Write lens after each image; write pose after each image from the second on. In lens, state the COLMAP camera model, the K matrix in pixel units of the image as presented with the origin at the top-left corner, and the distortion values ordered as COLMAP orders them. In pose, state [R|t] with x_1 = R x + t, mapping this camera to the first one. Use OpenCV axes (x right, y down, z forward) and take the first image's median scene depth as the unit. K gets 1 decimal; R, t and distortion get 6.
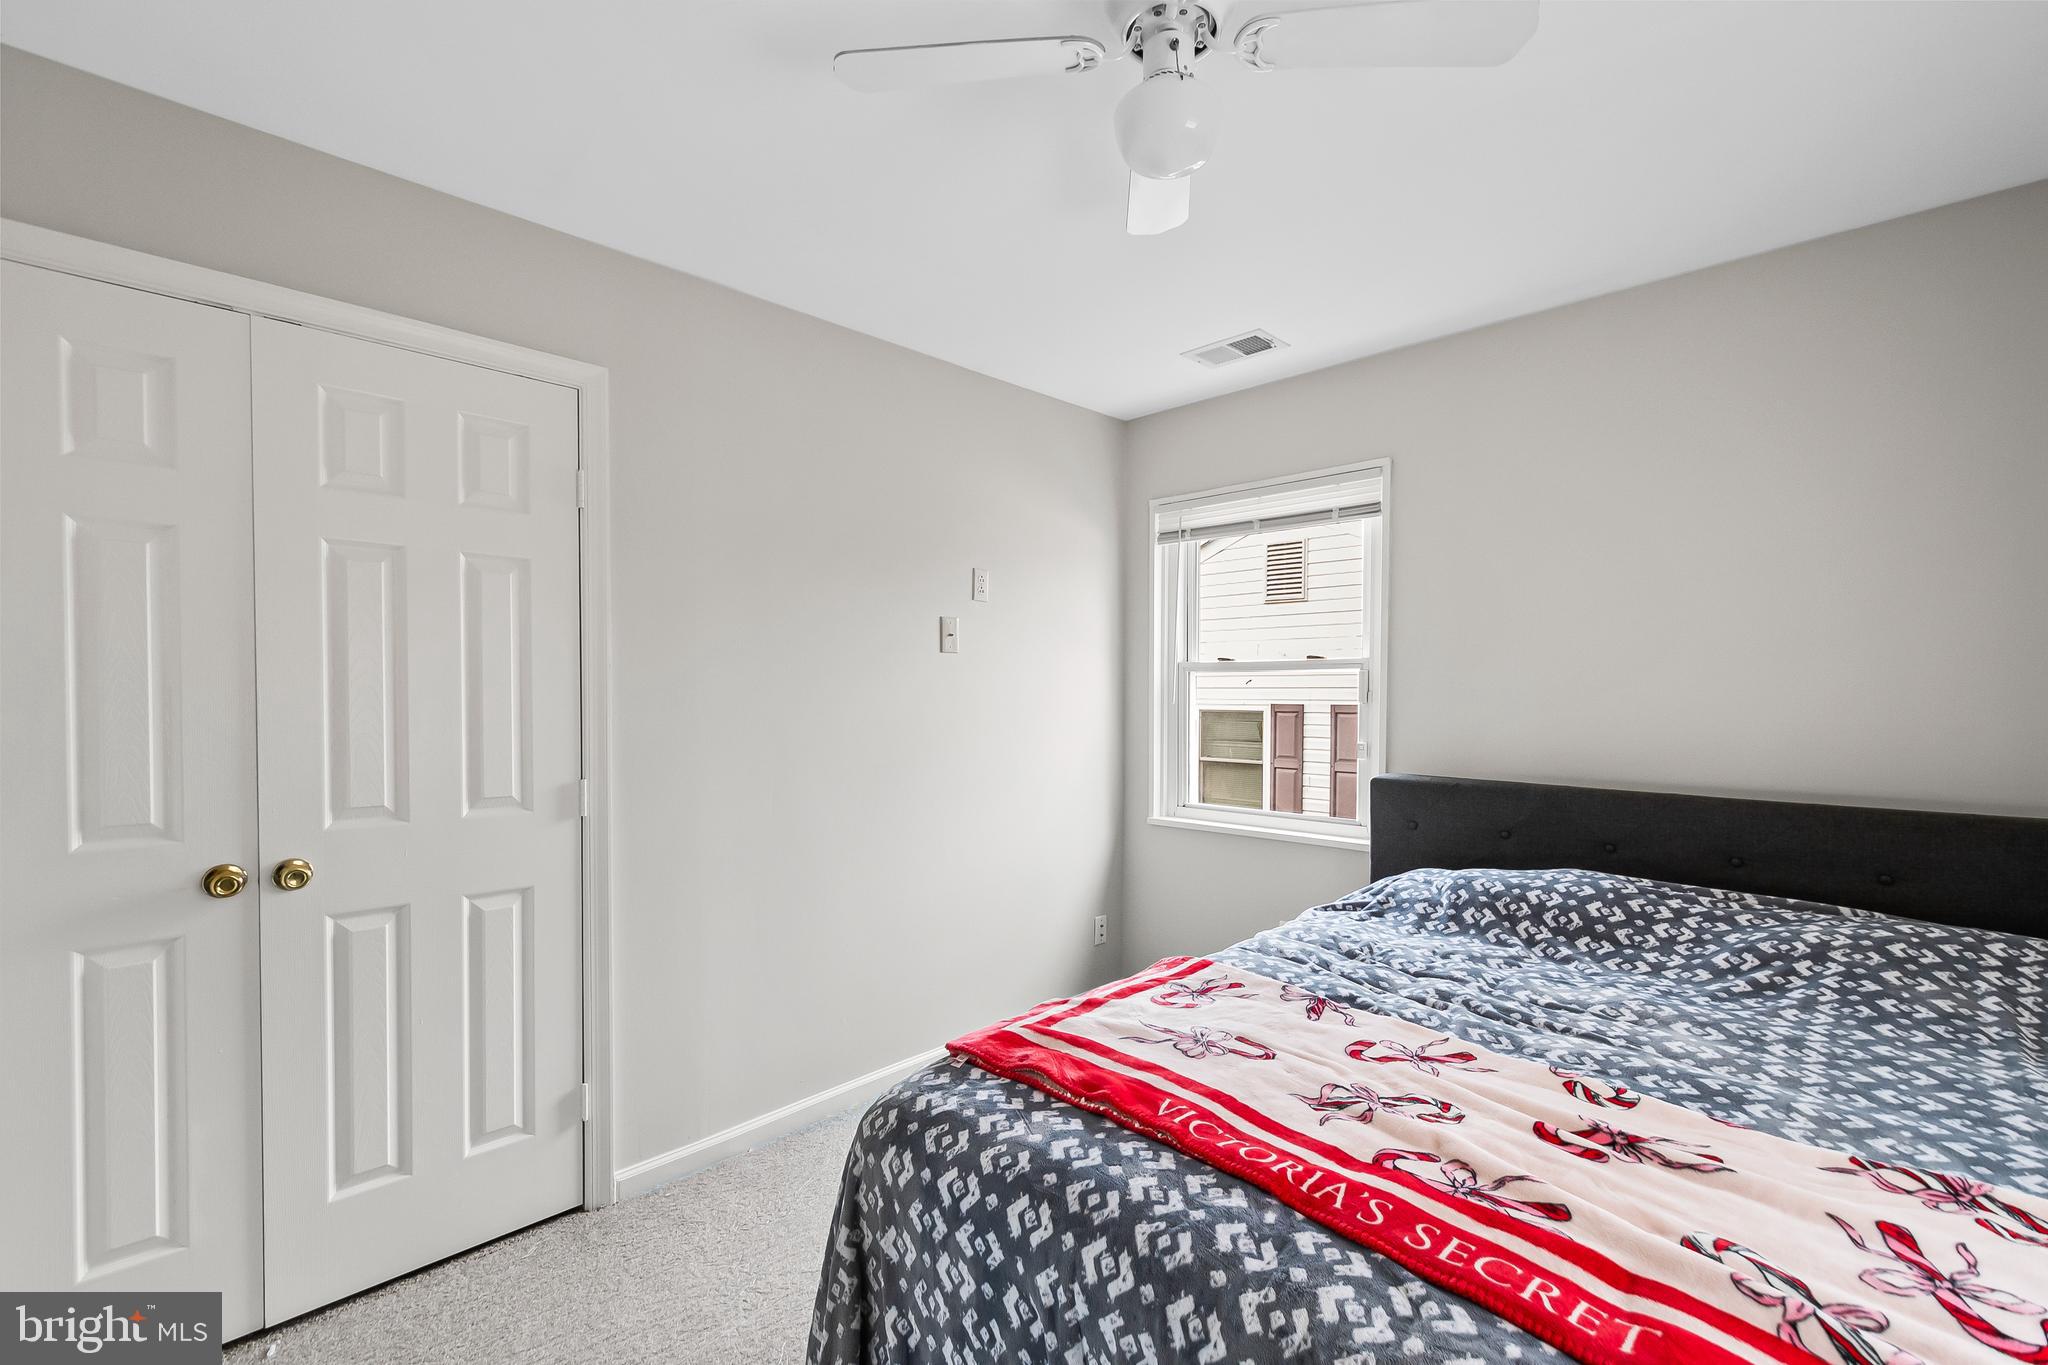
lens RADIAL K [[903.6, 0, 1045.0], [0, 903.6, 712.8], [0, 0, 1]] dist [0.008730, 0.000042]
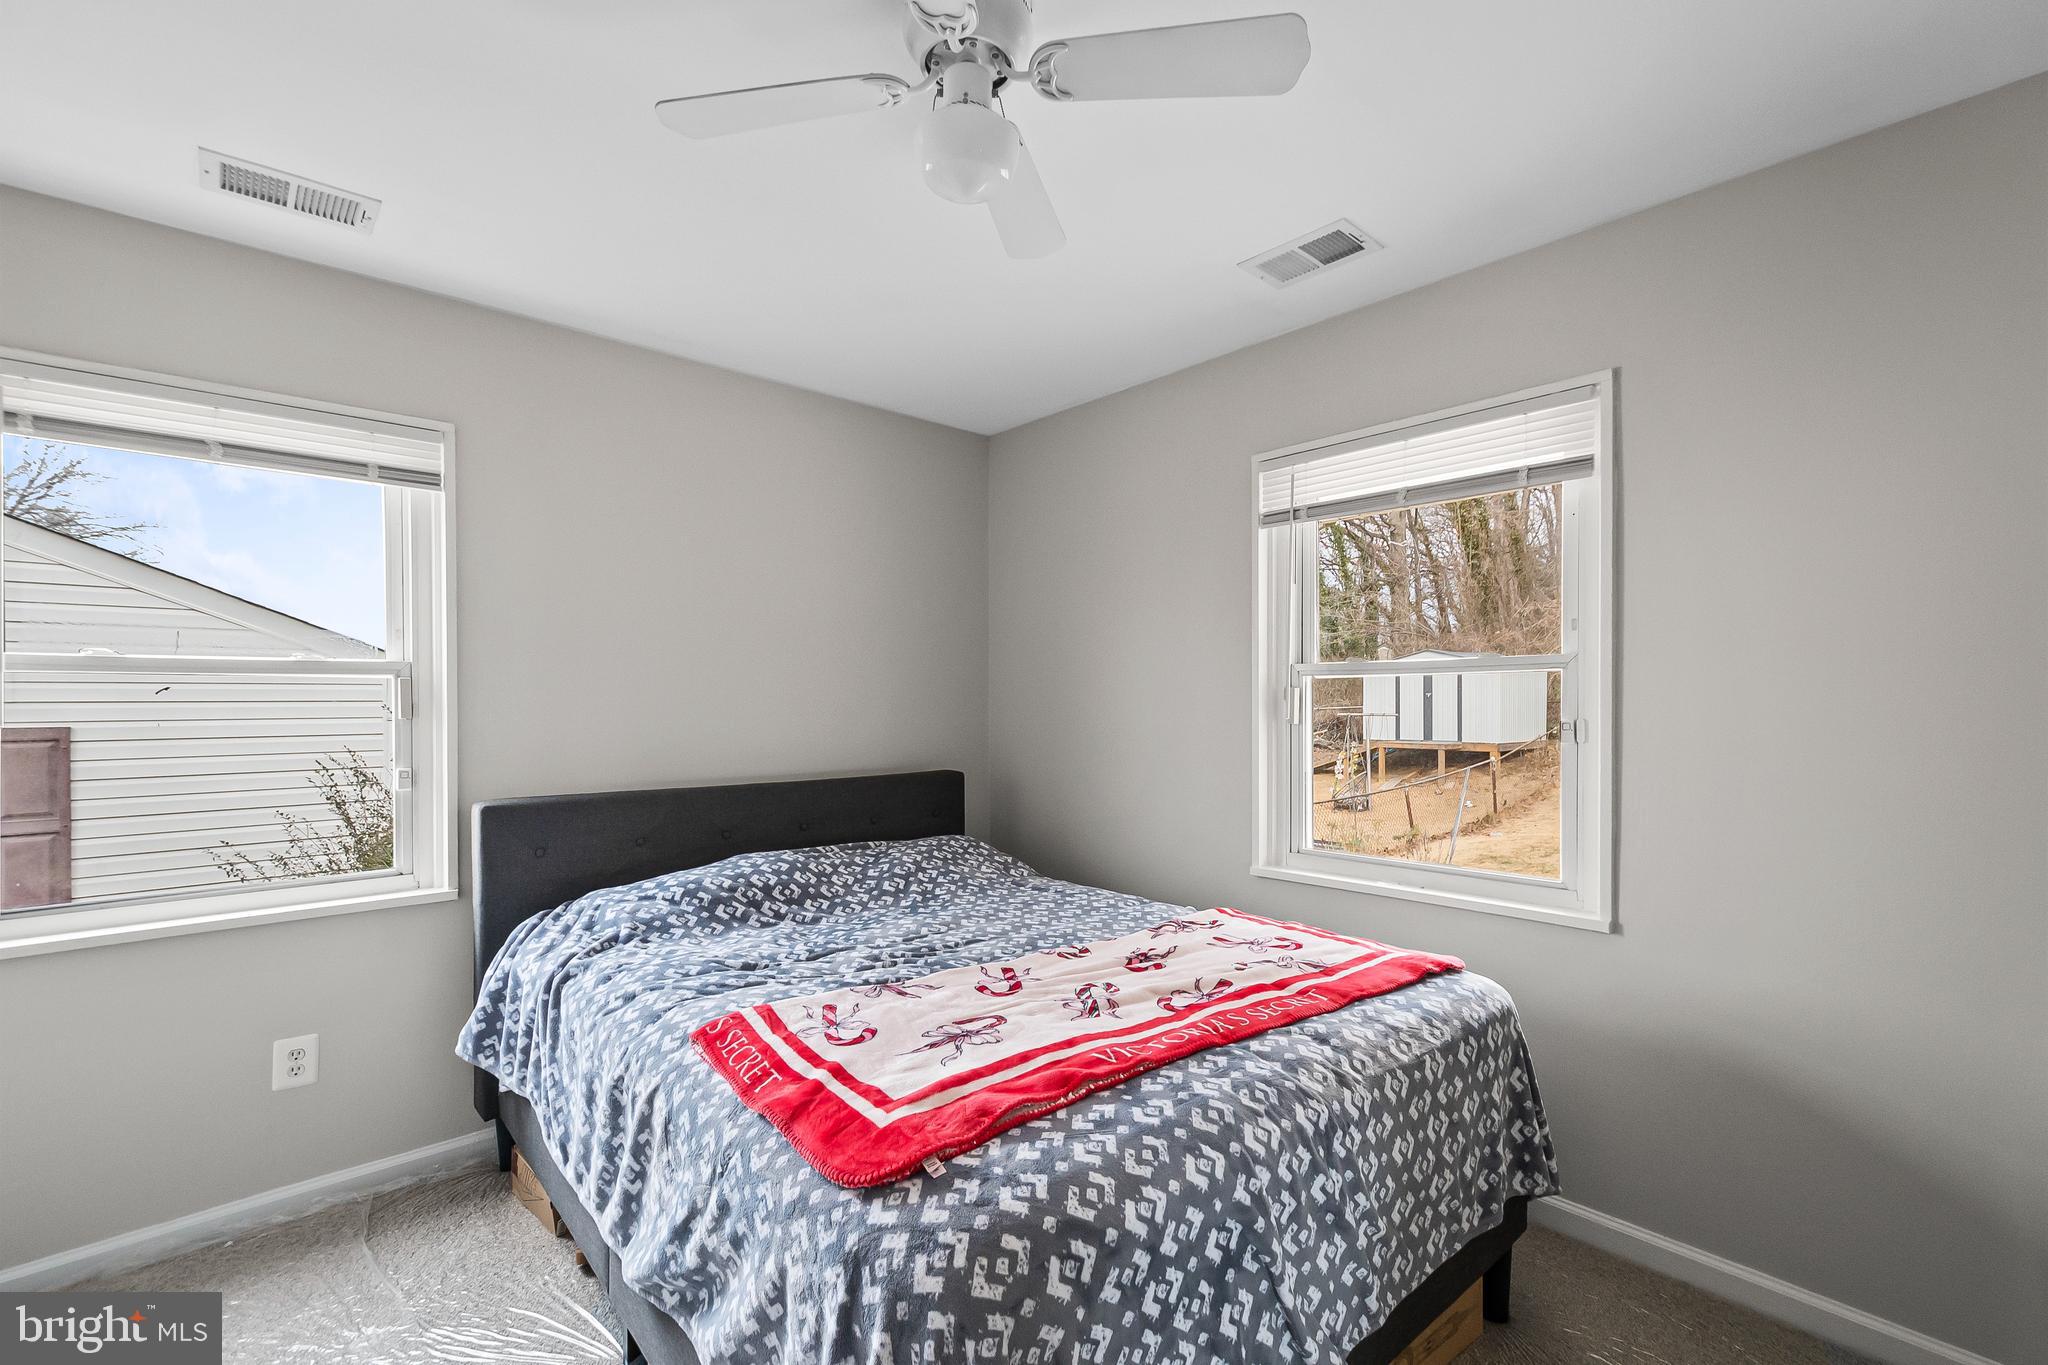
lens RADIAL K [[903.6, 0, 1045.0], [0, 903.6, 712.8], [0, 0, 1]] dist [0.008730, 0.000042]
pose [[0.068587, -0.015096, 0.997531, -0.903562], [0.031656, 0.999415, 0.012948, -0.020251], [-0.997143, 0.030690, 0.069025, 0.869073]]
